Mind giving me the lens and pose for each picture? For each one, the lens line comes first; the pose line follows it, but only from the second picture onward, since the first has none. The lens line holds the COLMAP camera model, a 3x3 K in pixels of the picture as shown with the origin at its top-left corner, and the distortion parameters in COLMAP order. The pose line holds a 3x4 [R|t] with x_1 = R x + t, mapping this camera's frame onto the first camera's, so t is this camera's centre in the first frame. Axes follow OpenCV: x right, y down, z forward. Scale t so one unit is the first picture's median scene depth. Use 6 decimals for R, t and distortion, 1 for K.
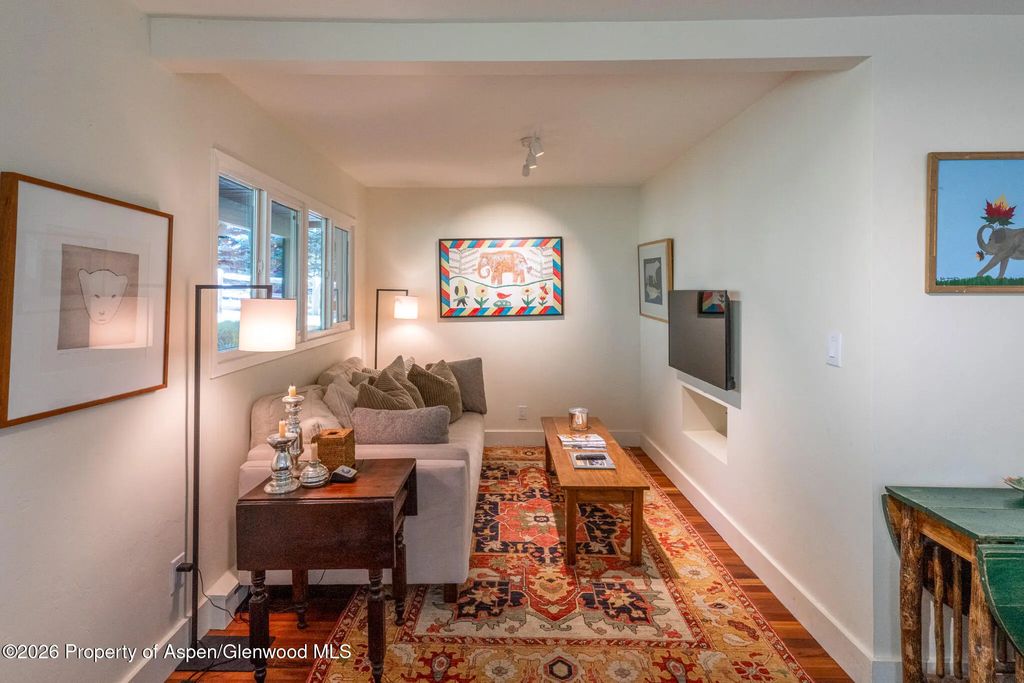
lens RADIAL K [[524.6, 0, 503.6], [0, 524.6, 303.7], [0, 0, 1]] dist [0.004064, 0.001988]
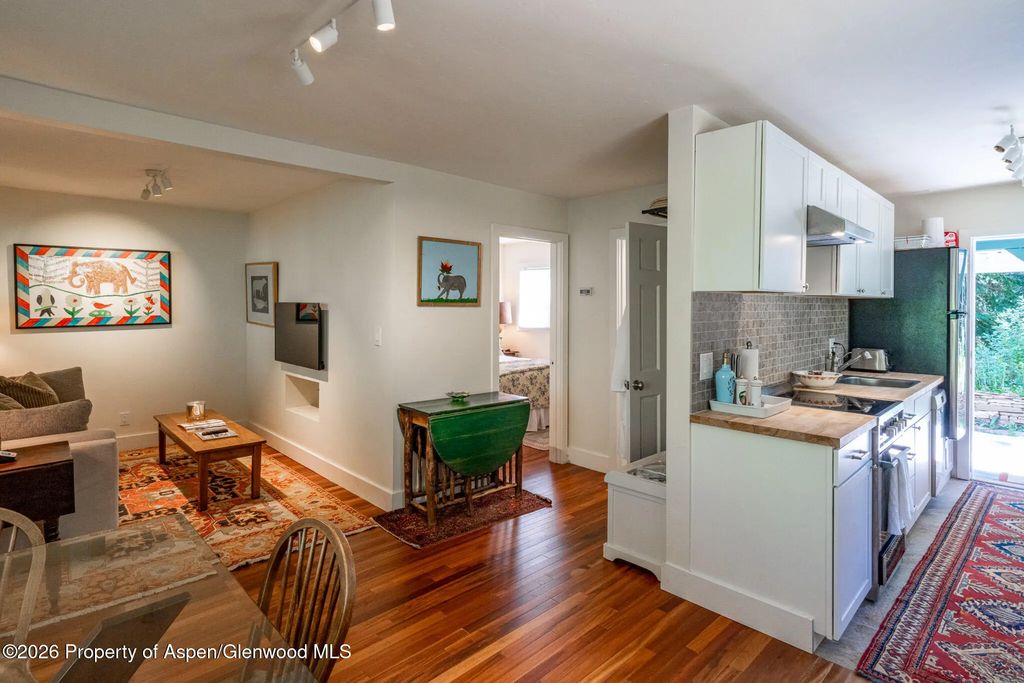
lens RADIAL K [[524.6, 0, 503.6], [0, 524.6, 303.7], [0, 0, 1]] dist [0.004064, 0.001988]
pose [[0.734328, 0.010310, 0.678717, -0.201245], [0.004606, 0.999786, -0.020171, 0.008630], [-0.678780, 0.017938, 0.734123, -0.447146]]
